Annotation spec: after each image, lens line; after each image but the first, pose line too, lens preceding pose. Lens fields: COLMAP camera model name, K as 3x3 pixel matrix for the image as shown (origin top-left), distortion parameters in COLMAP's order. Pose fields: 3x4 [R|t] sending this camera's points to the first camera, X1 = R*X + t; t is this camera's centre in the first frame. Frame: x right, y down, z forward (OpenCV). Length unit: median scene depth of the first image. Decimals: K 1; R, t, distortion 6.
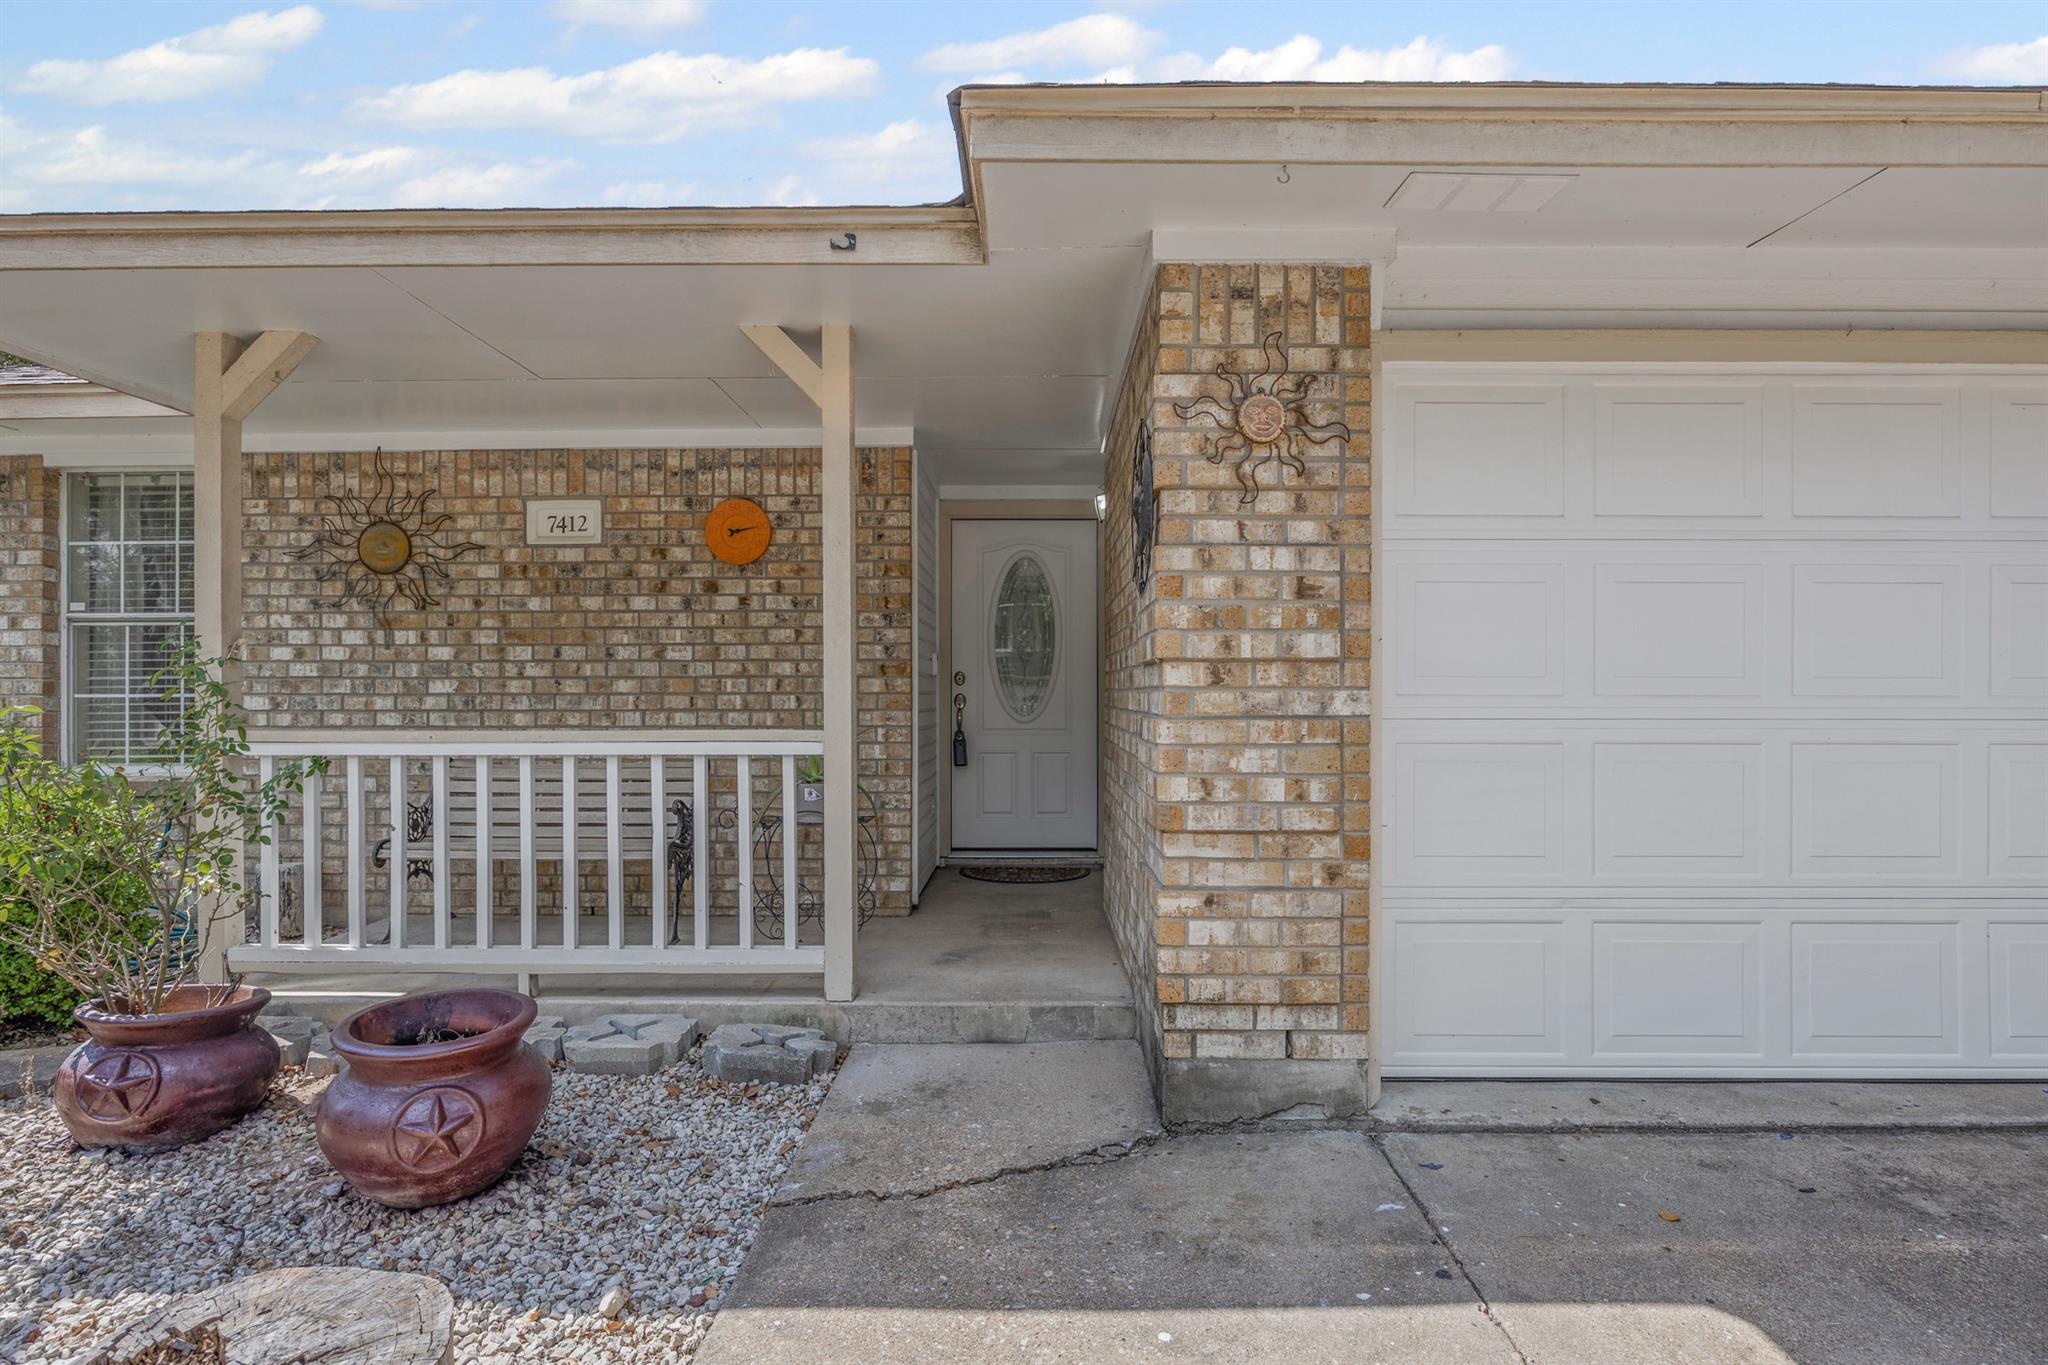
lens RADIAL K [[1082.3, 0, 1024.0], [0, 1082.3, 682.5], [0, 0, 1]] dist [-0.002414, -0.000776]
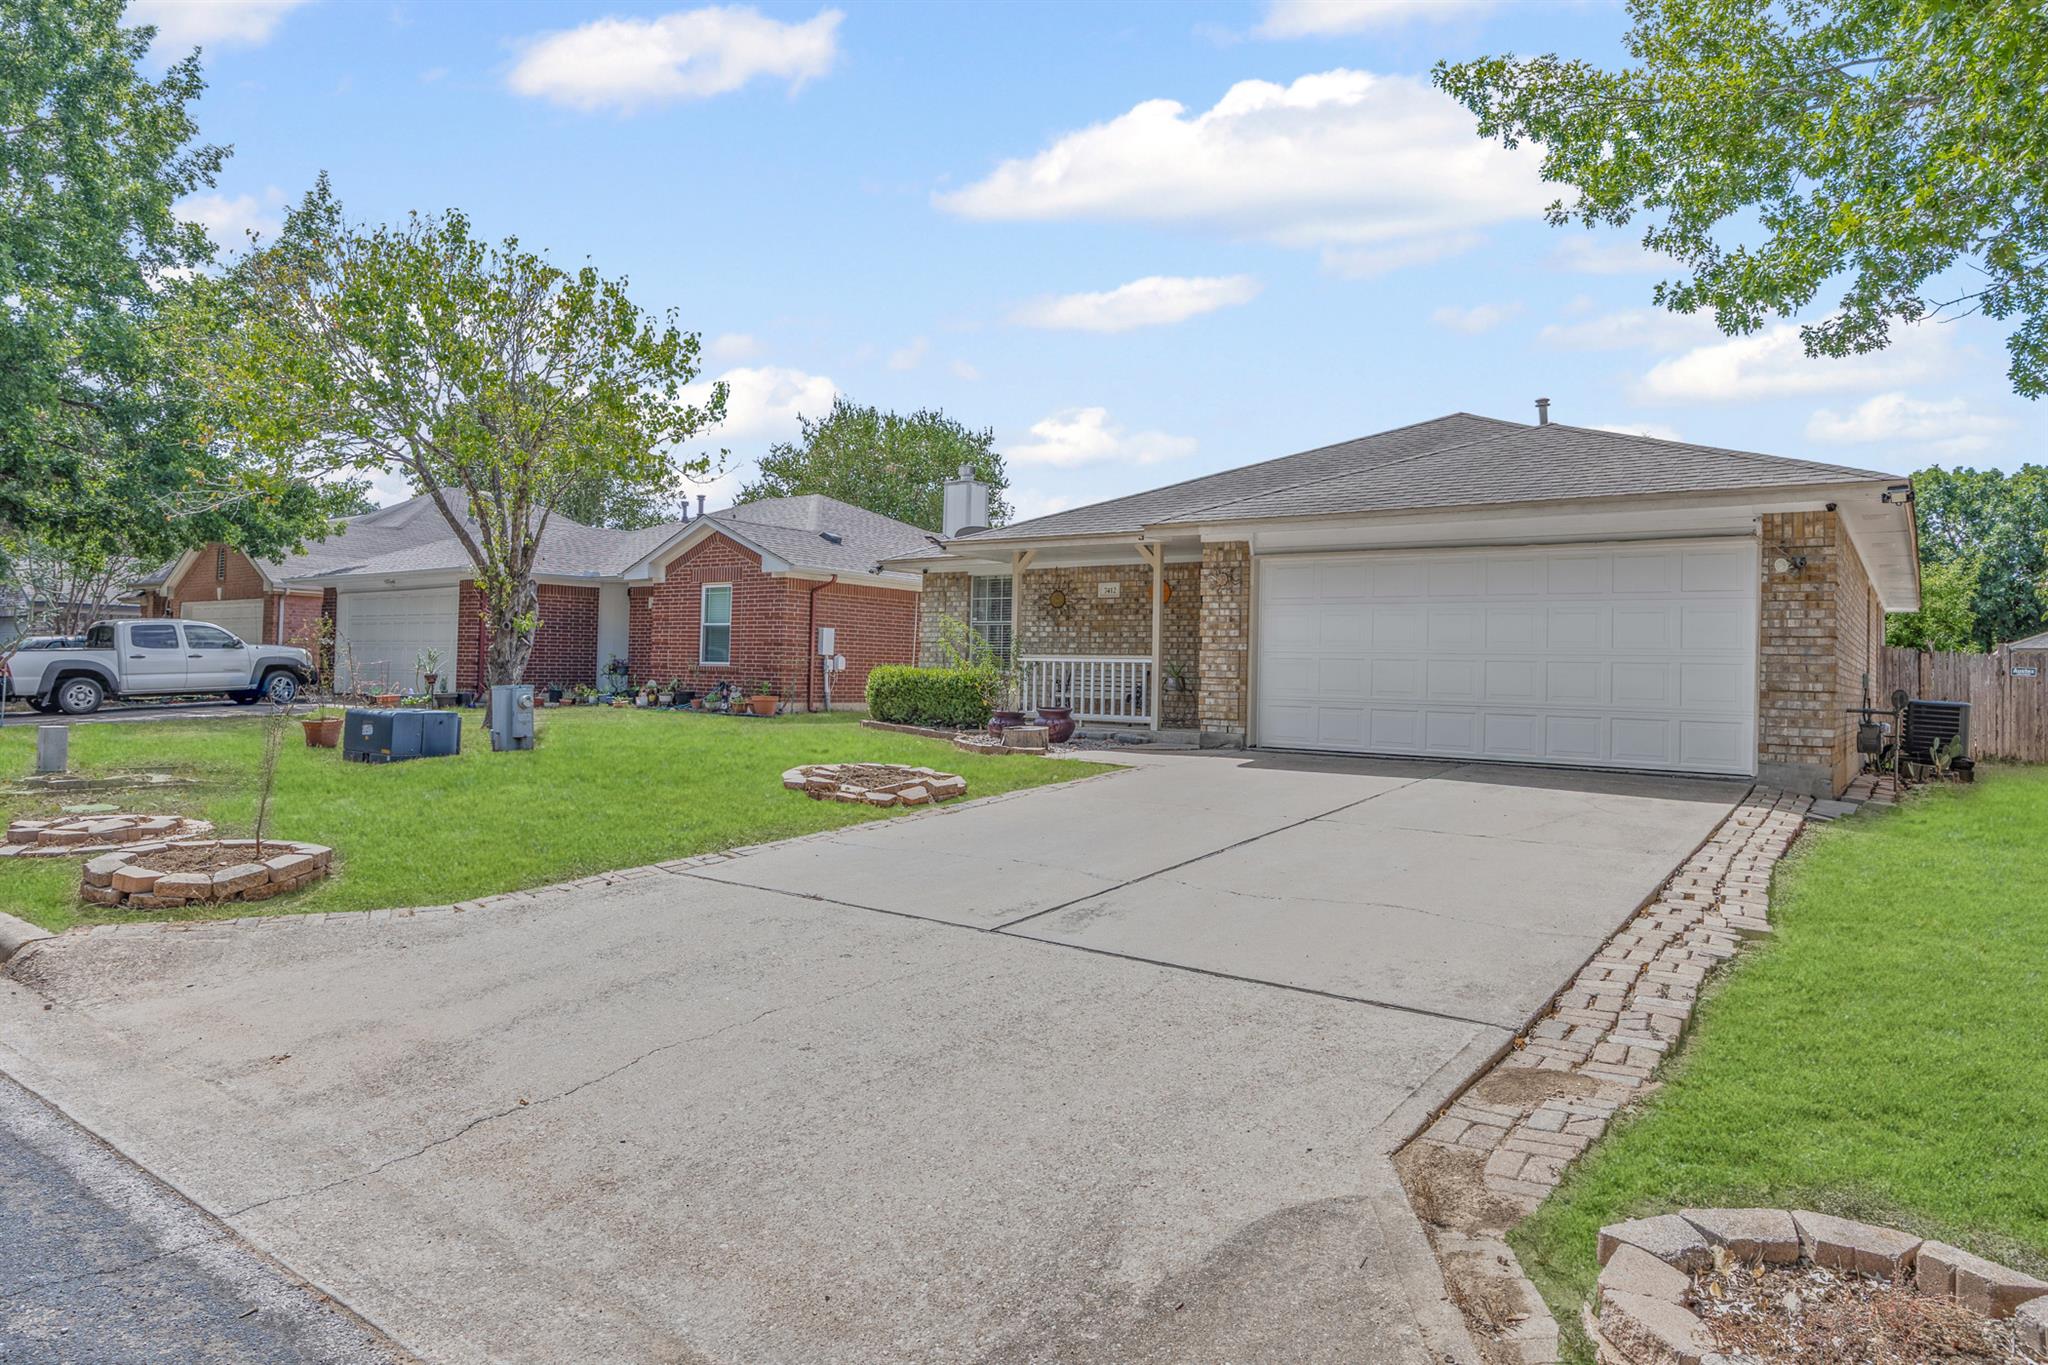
lens RADIAL K [[1173.0, 0, 1024.0], [0, 1173.0, 682.5], [0, 0, 1]] dist [0.000176, 0.000000]
pose [[0.822444, 0.026062, -0.568249, 1.687861], [-0.018394, 0.999646, 0.019225, 0.064958], [0.568549, -0.005359, 0.822632, -2.463796]]
